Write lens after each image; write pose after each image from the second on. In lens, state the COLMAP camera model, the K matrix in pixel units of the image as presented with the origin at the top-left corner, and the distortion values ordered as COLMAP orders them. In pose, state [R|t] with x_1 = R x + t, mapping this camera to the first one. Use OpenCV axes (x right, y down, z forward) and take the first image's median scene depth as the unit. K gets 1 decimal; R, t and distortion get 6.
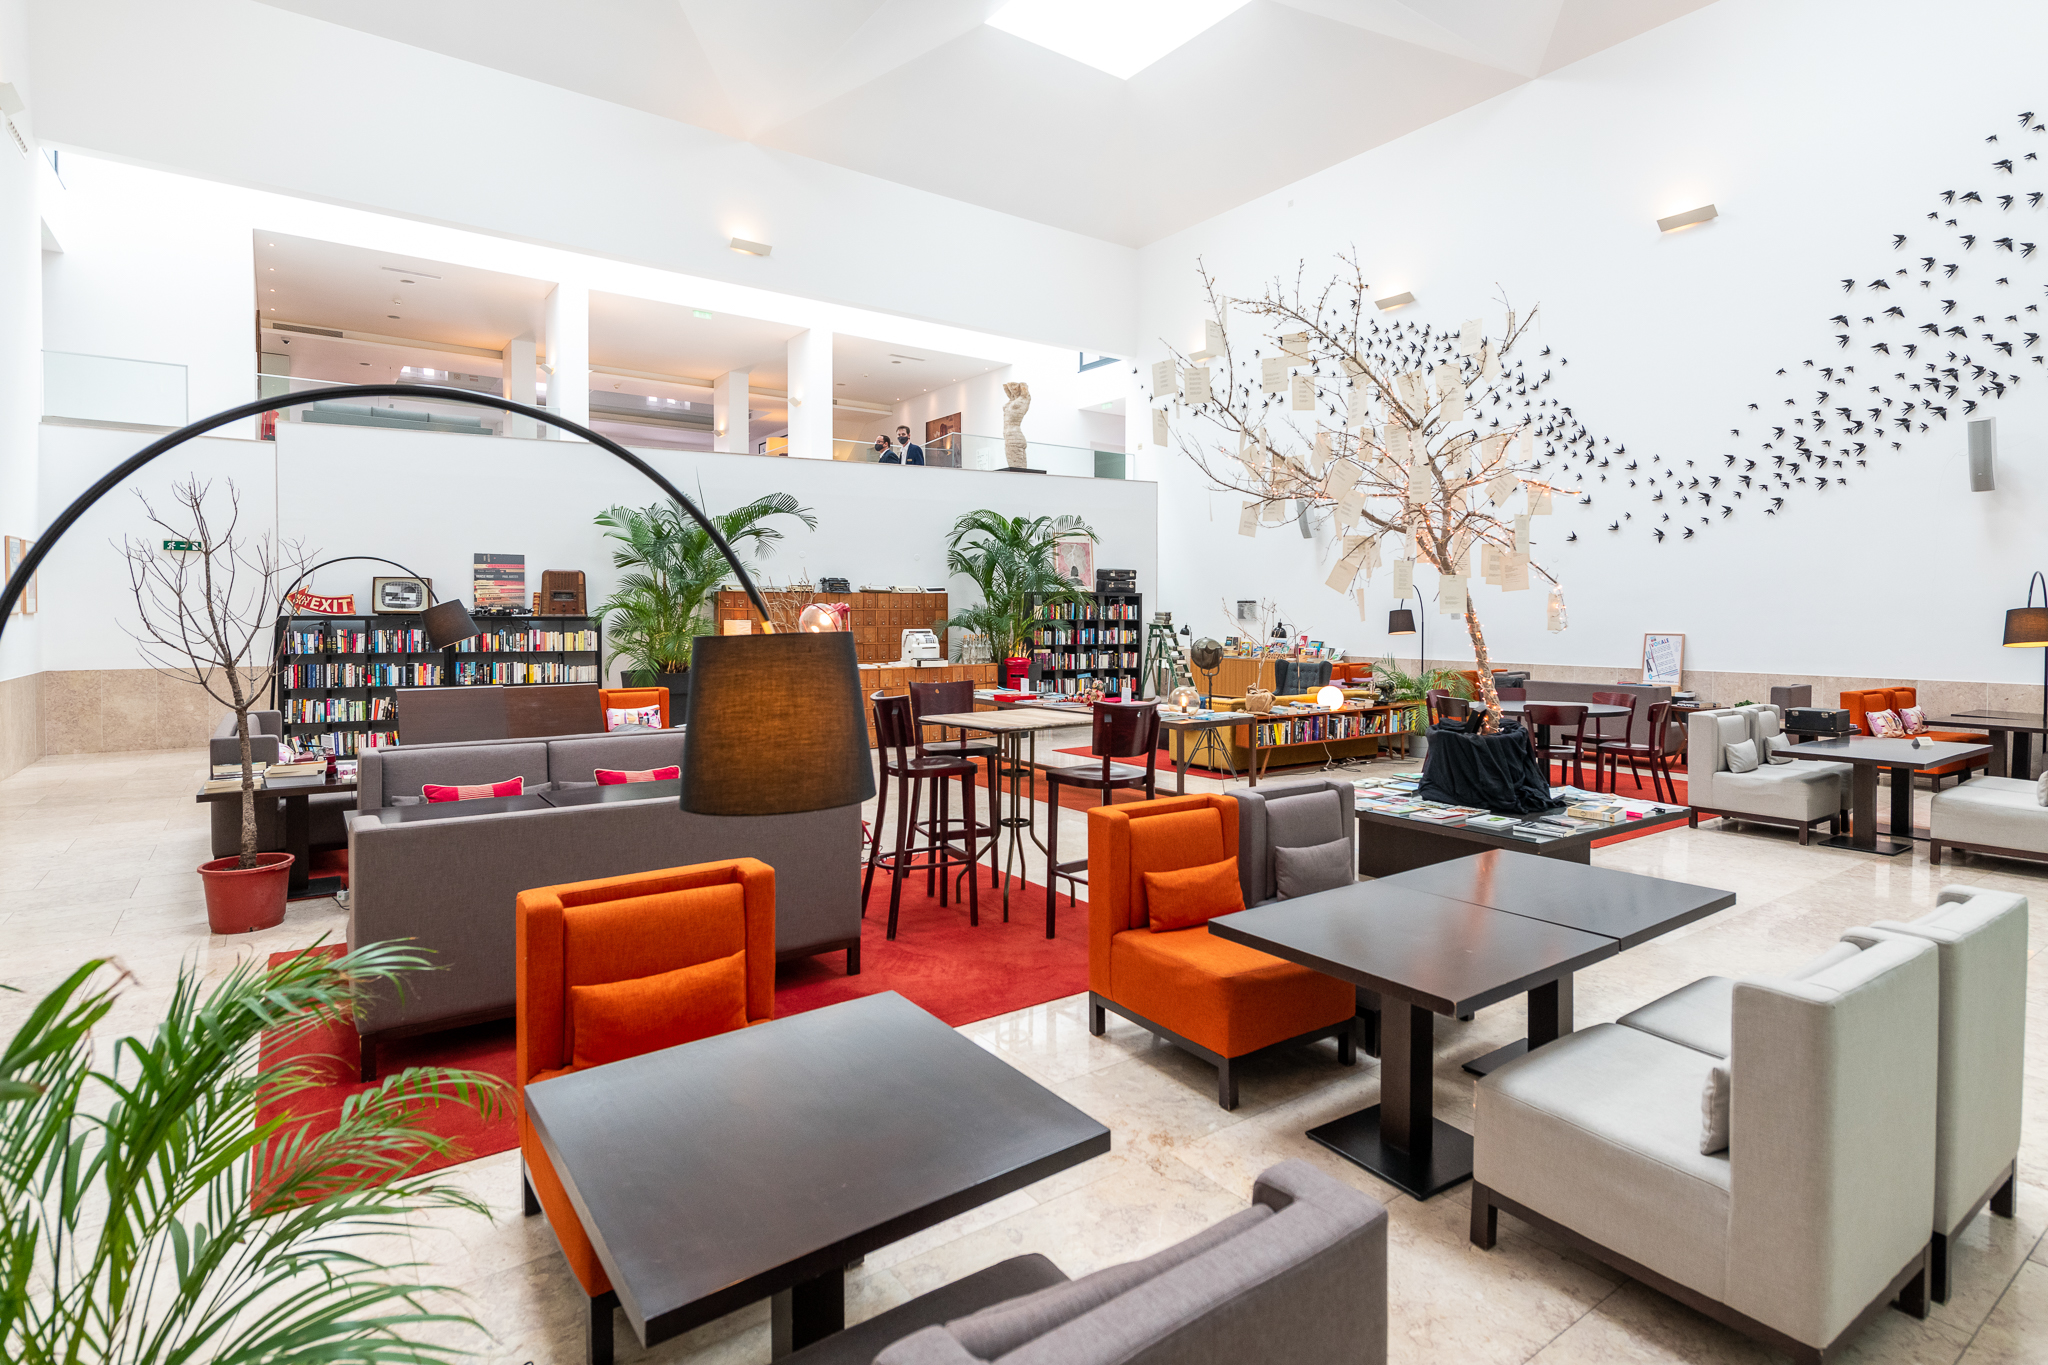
lens RADIAL K [[1029.3, 0, 1016.7], [0, 1029.3, 641.8], [0, 0, 1]] dist [0.000745, 0.000113]
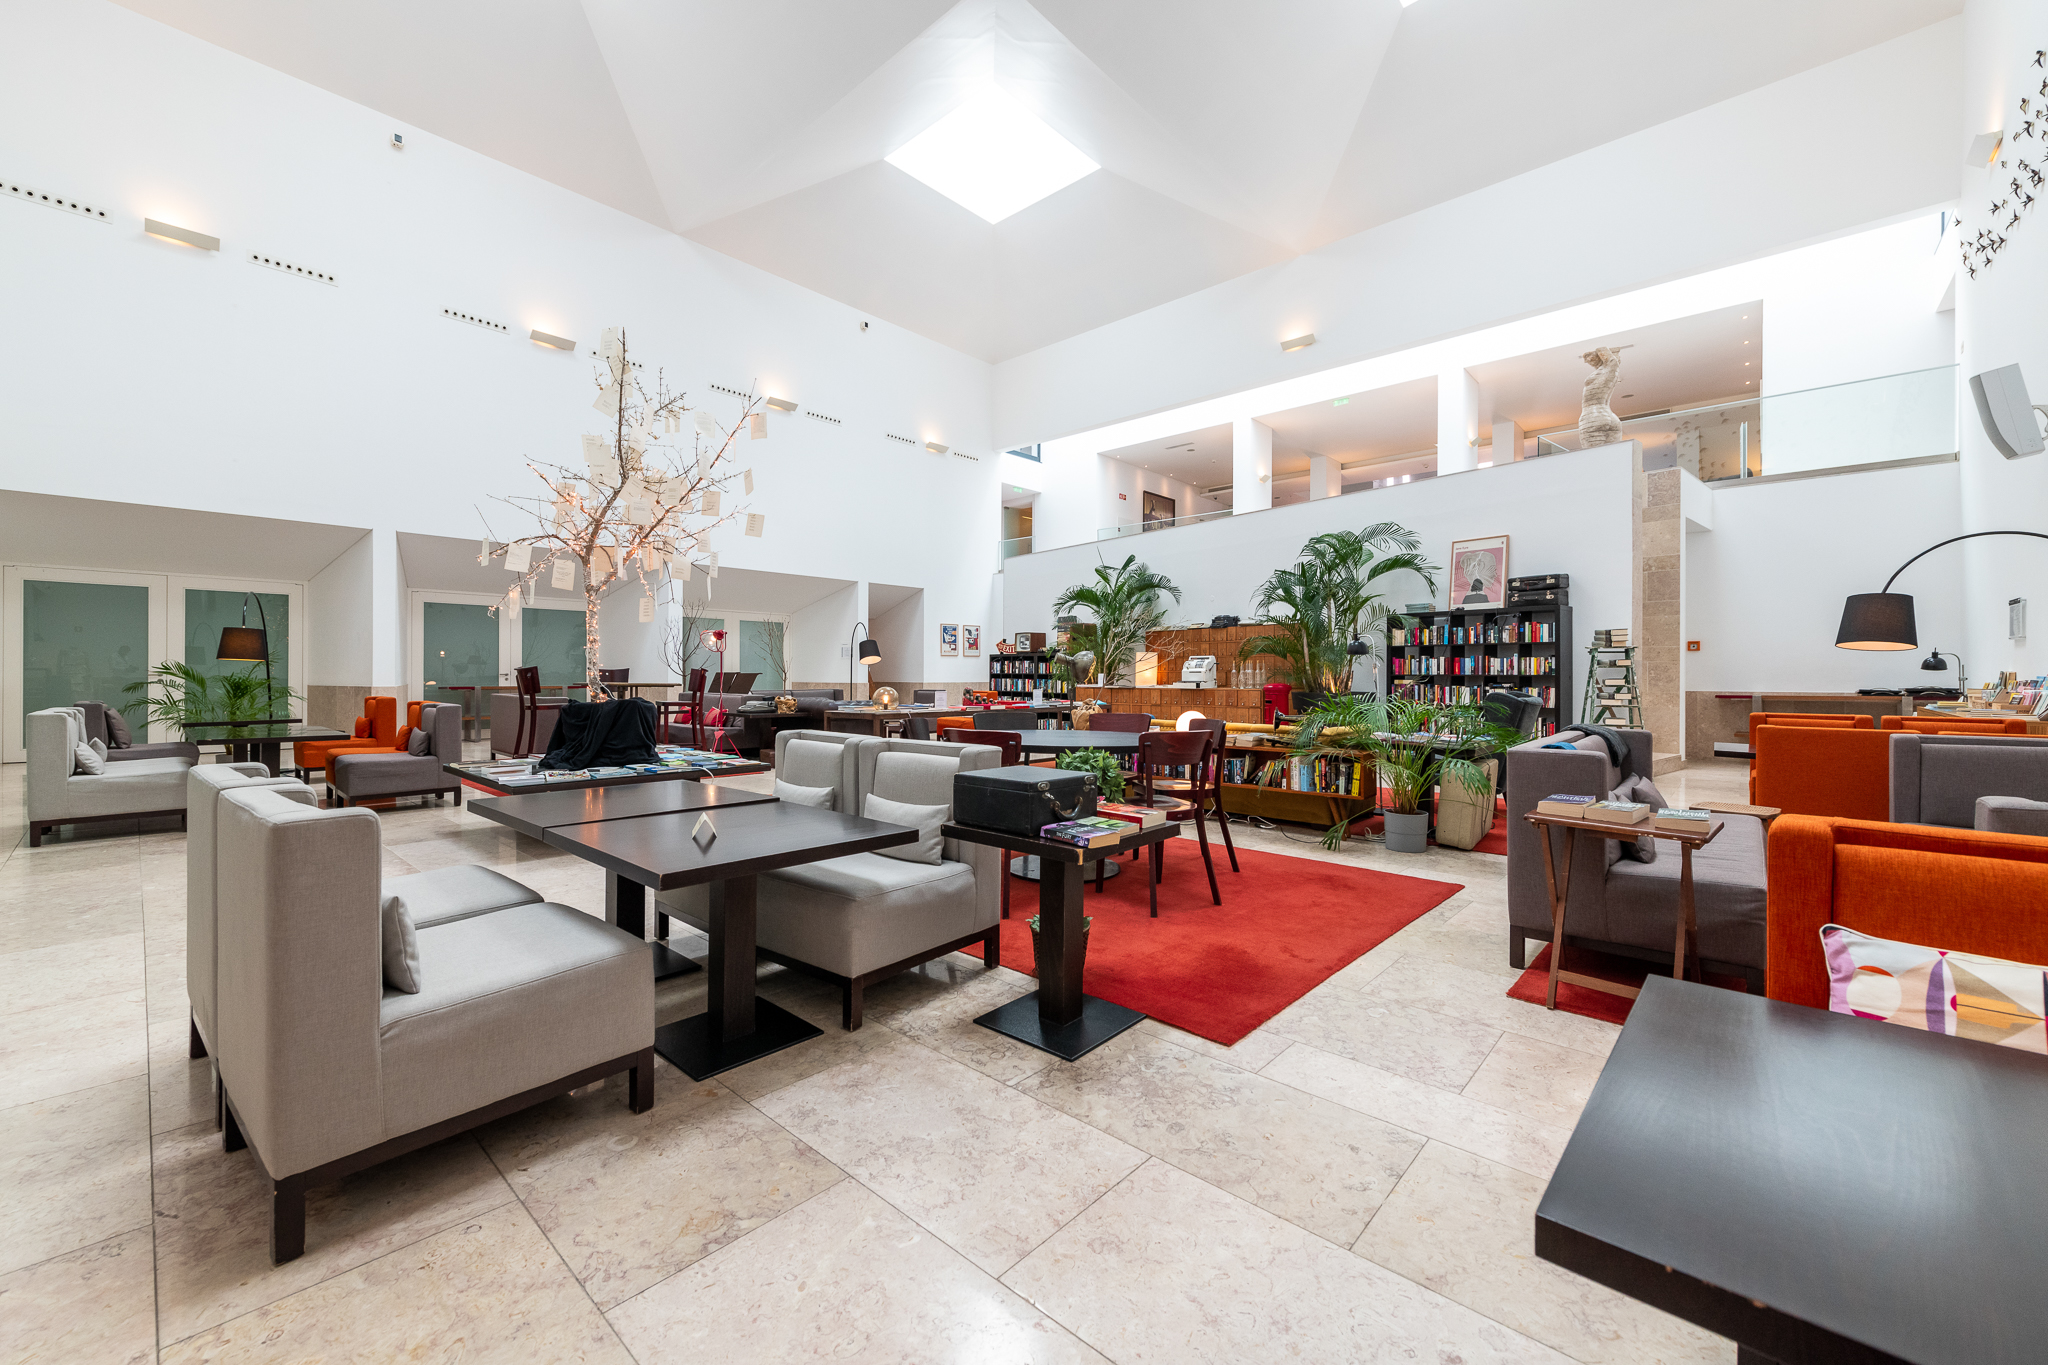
lens RADIAL K [[796.6, 0, 1032.6], [0, 796.6, 665.7], [0, 0, 1]] dist [-0.001734, -0.006215]
pose [[0.211090, -0.013362, -0.977375, 0.644278], [-0.033135, 0.999234, -0.020817, 0.020901], [0.976905, 0.036780, 0.210486, 0.576364]]
